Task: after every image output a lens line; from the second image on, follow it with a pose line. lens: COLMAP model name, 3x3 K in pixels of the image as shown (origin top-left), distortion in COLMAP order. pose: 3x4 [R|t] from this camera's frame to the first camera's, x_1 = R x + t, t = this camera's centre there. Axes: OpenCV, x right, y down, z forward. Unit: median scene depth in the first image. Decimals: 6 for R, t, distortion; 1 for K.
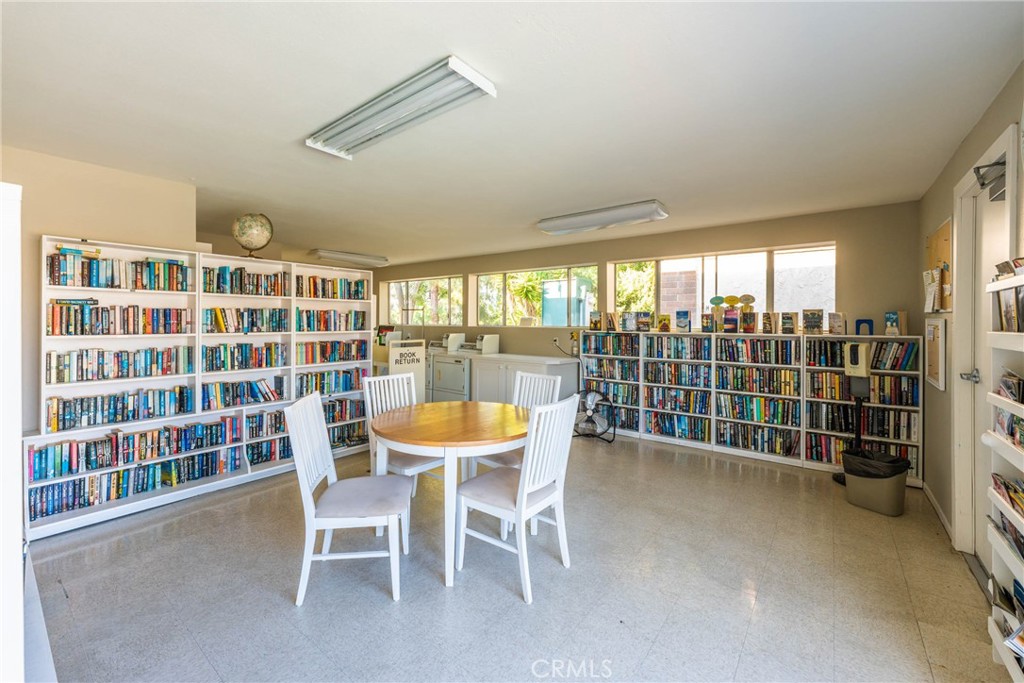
lens RADIAL K [[411.9, 0, 522.9], [0, 411.9, 322.4], [0, 0, 1]] dist [-0.001217, -0.000097]
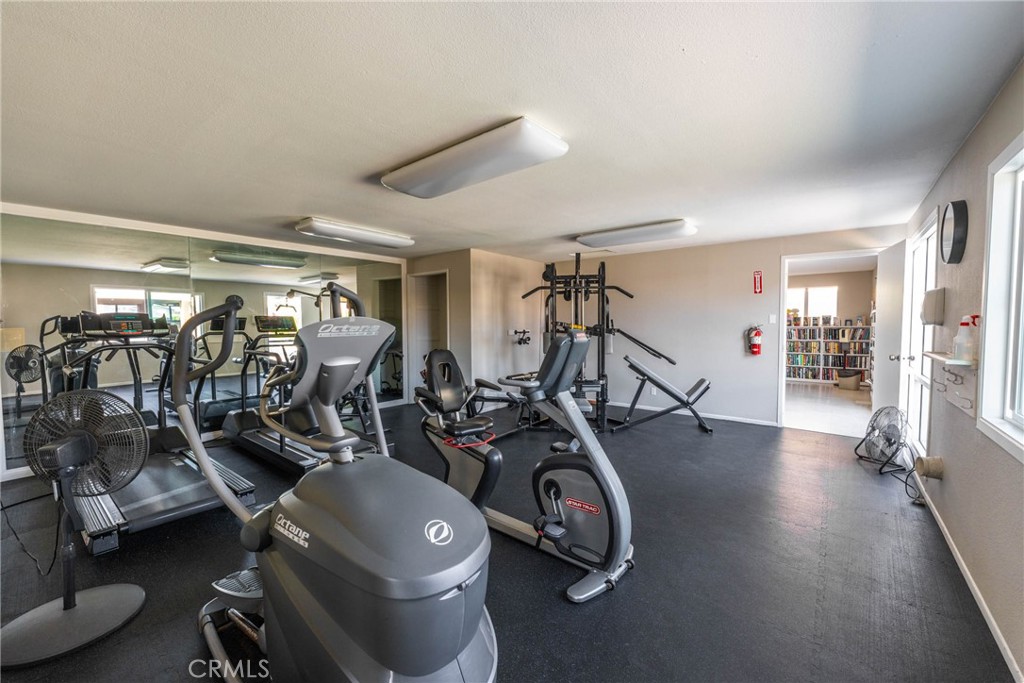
lens RADIAL K [[411.9, 0, 510.1], [0, 411.9, 340.5], [0, 0, 1]] dist [-0.001217, -0.000097]
pose [[0.999503, -0.007167, -0.030703, -1.012387], [0.008358, 0.999211, 0.038827, 0.004527], [0.030401, -0.039064, 0.998774, -1.382670]]
